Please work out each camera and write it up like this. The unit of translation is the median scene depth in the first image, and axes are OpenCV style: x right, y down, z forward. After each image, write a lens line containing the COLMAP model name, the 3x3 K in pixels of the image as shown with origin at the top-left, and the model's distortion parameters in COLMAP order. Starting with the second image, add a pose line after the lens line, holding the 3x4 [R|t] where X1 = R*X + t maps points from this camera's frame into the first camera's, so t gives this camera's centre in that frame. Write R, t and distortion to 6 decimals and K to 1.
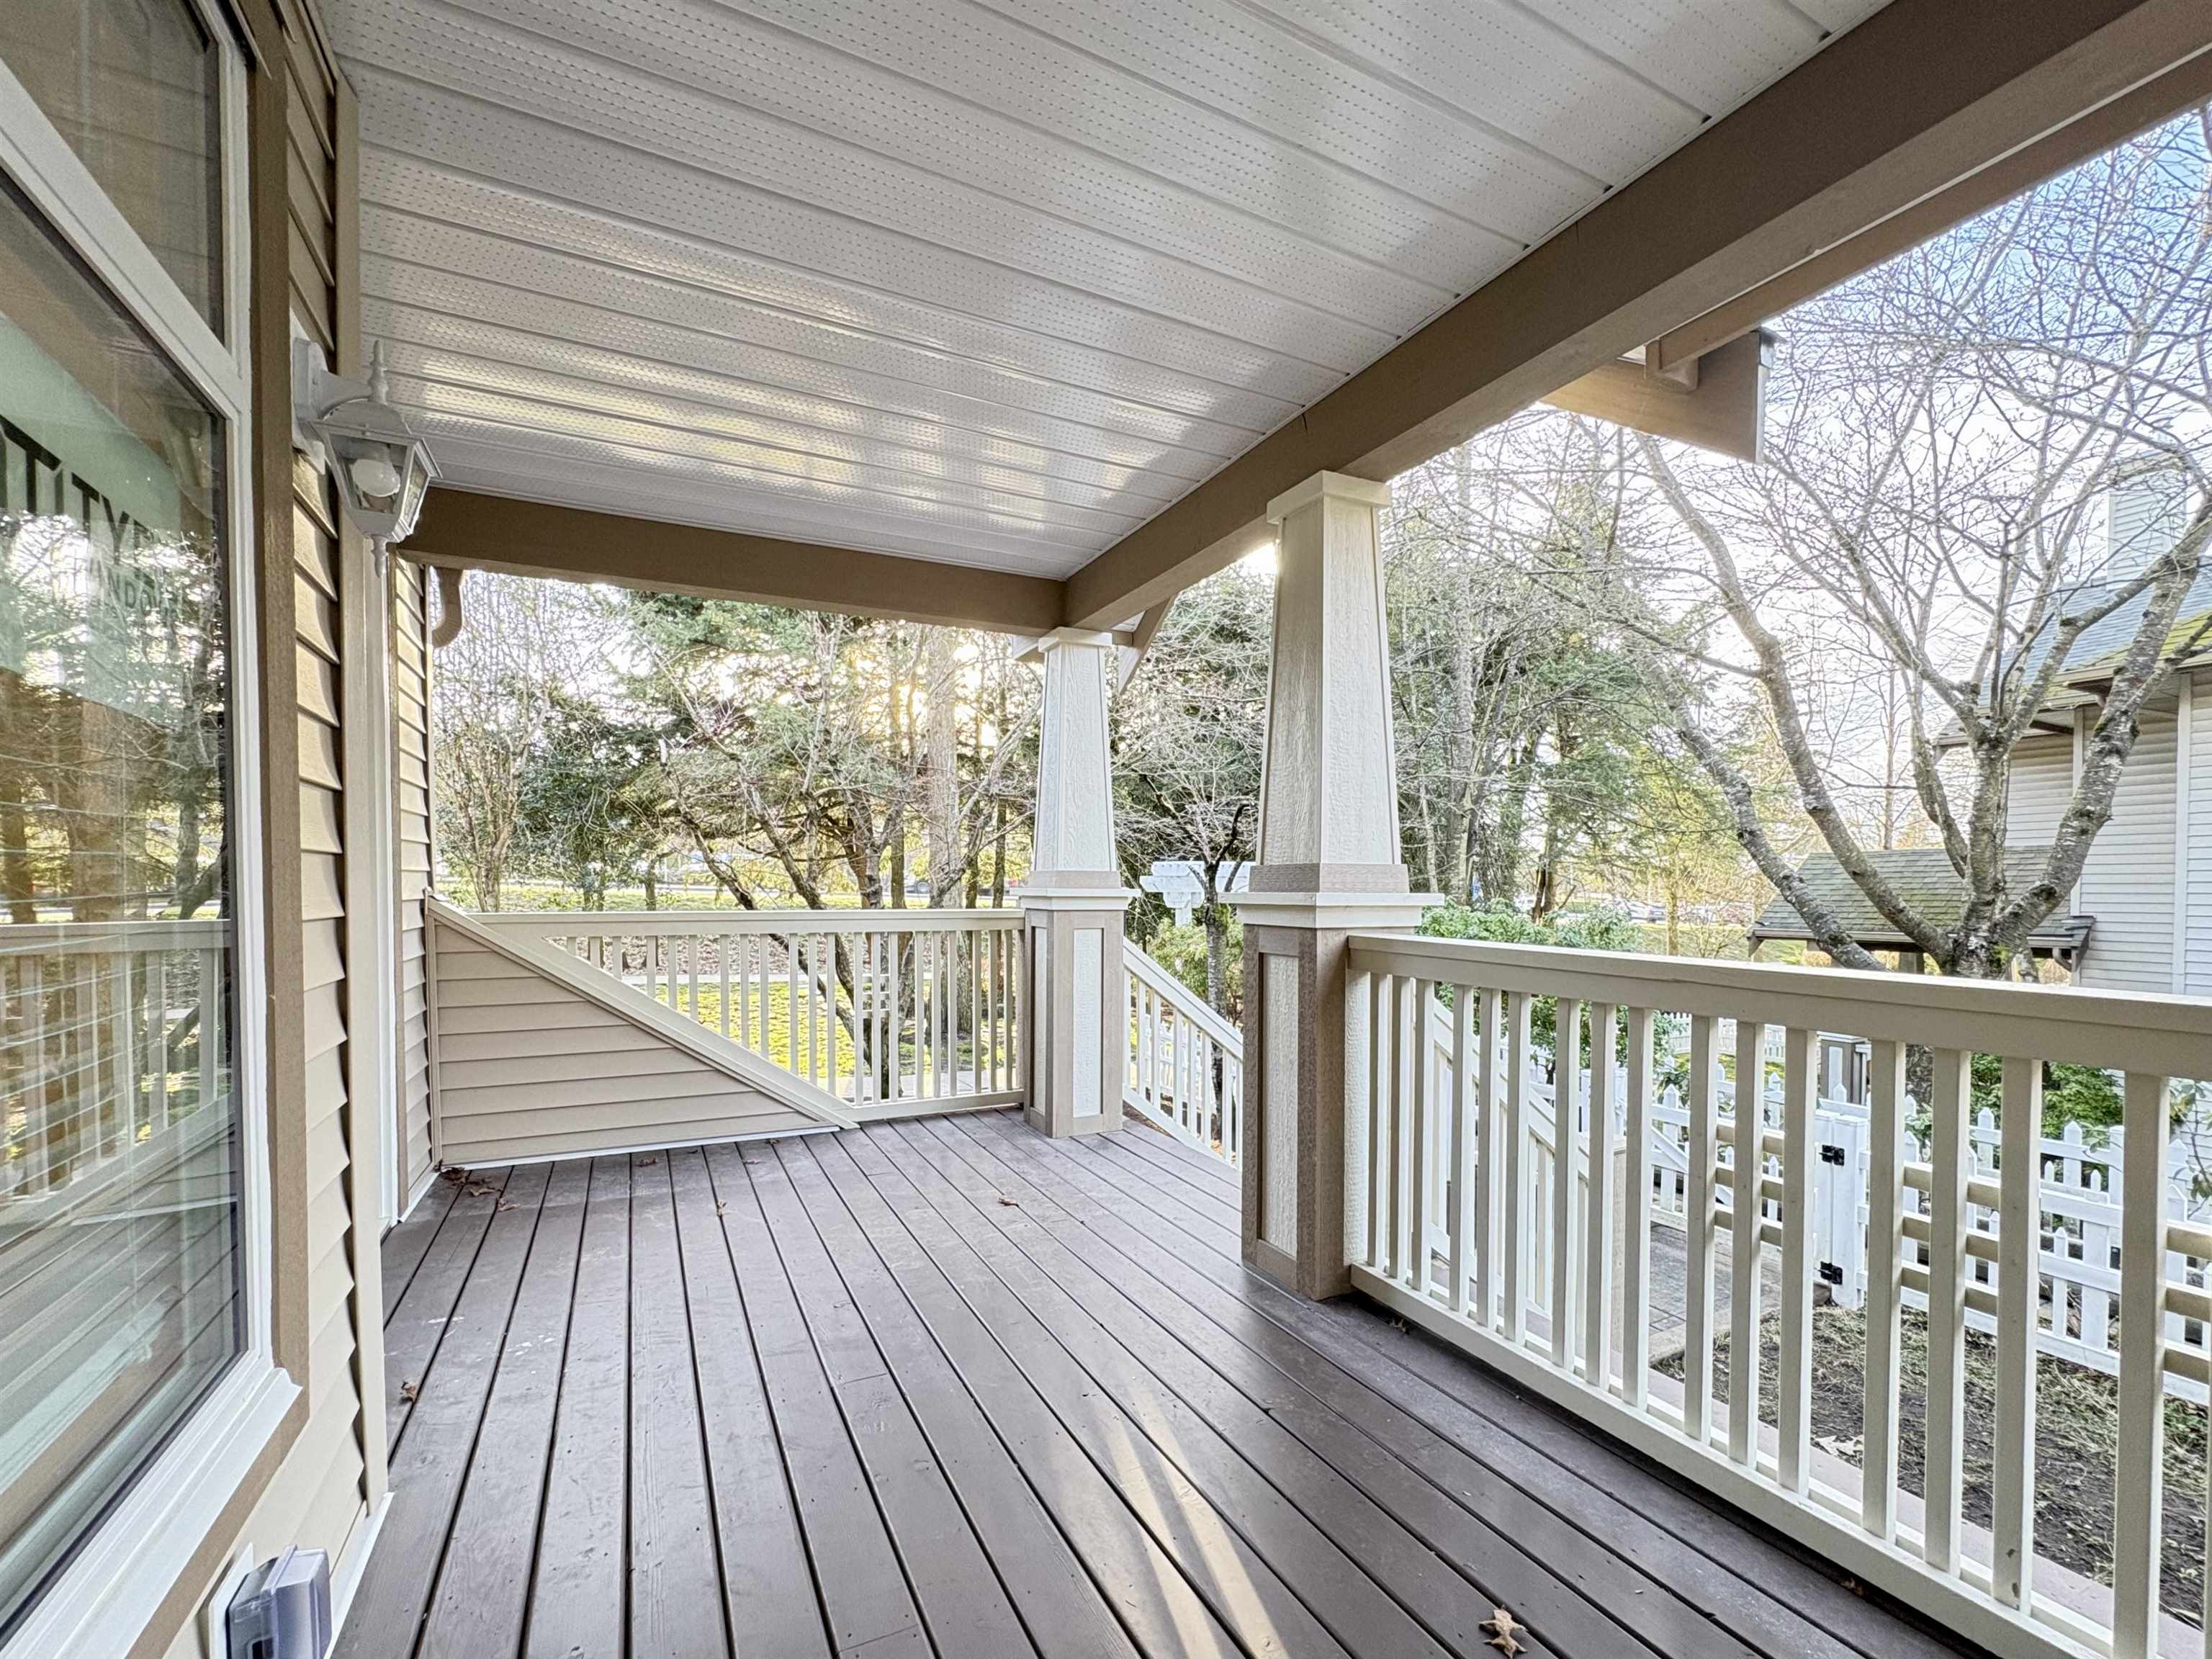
lens RADIAL K [[942.0, 0, 1105.3], [0, 942.0, 900.2], [0, 0, 1]] dist [-0.001146, 0.000034]
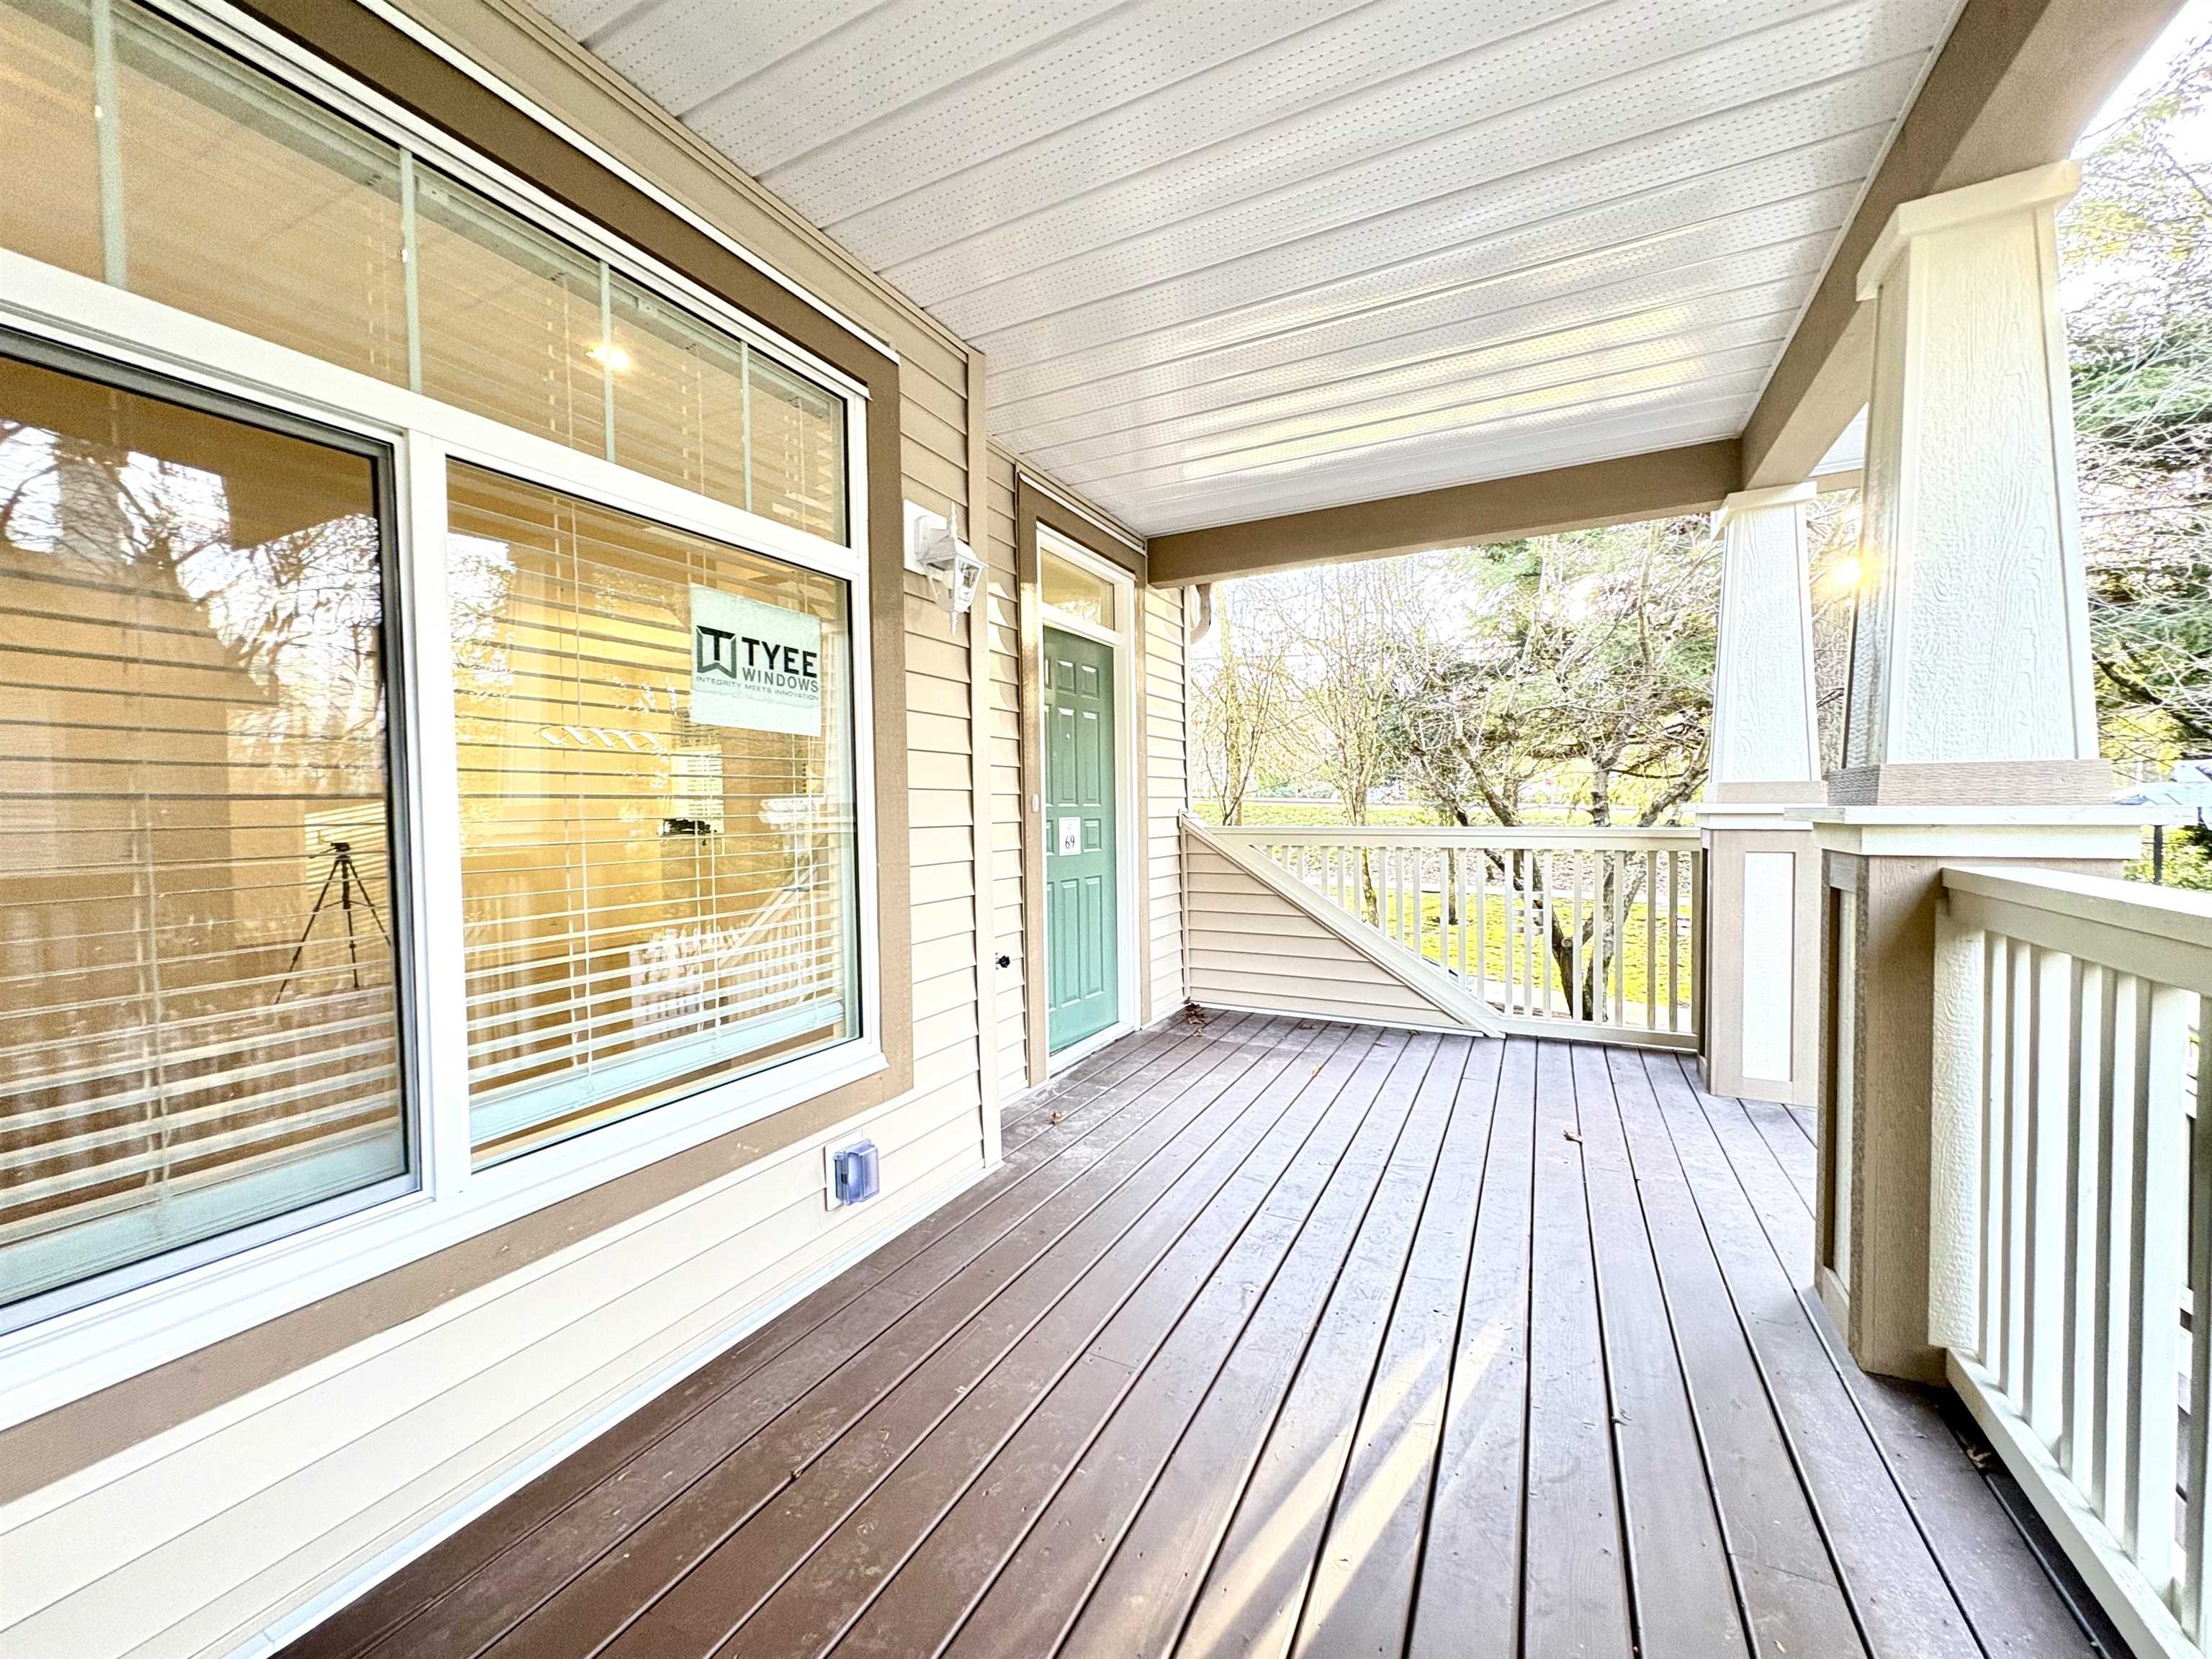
lens RADIAL K [[879.4, 0, 1108.4], [0, 879.4, 830.4], [0, 0, 1]] dist [-0.001360, 0.000544]
pose [[0.595240, 0.013077, -0.803441, 0.291068], [-0.002733, 0.999895, 0.014250, 0.001647], [0.803543, -0.006287, 0.595213, 0.092928]]
